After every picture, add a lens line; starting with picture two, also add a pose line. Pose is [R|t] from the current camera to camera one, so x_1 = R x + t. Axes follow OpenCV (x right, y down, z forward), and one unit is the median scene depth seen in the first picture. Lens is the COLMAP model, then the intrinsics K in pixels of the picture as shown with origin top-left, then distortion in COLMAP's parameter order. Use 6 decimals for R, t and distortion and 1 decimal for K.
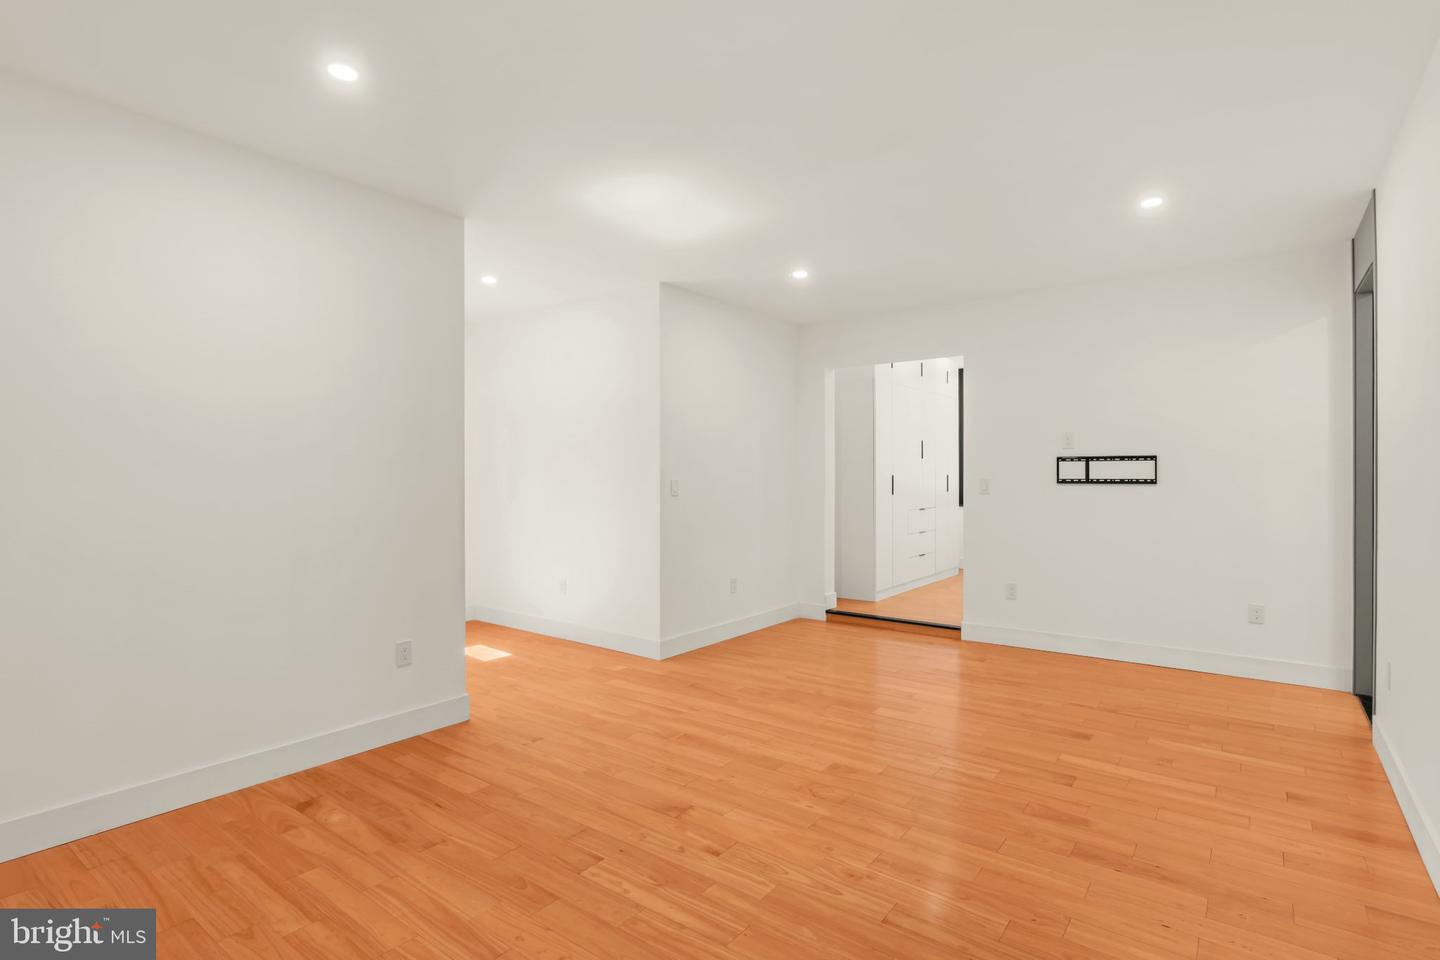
lens RADIAL K [[703.8, 0, 710.7], [0, 703.8, 482.7], [0, 0, 1]] dist [-0.001765, -0.000198]
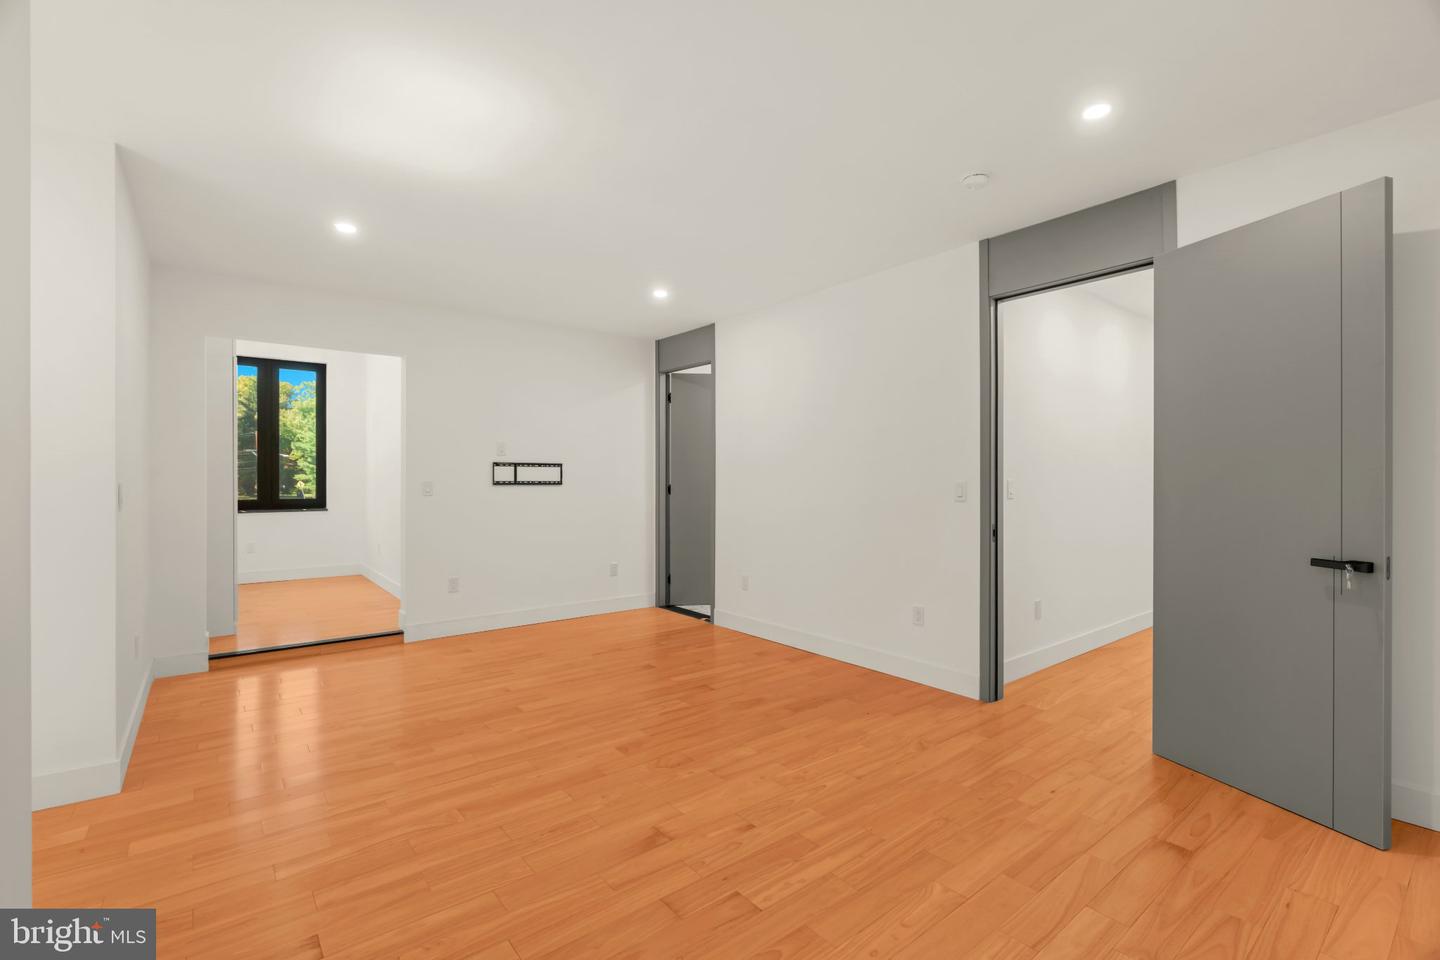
lens RADIAL K [[643.3, 0, 720.0], [0, 643.3, 480.0], [0, 0, 1]] dist [-0.001141, 0.000086]
pose [[0.240760, 0.003172, 0.970580, -0.483705], [0.005169, 0.999976, -0.004550, -0.000311], [-0.970571, 0.006113, 0.240738, 0.403896]]
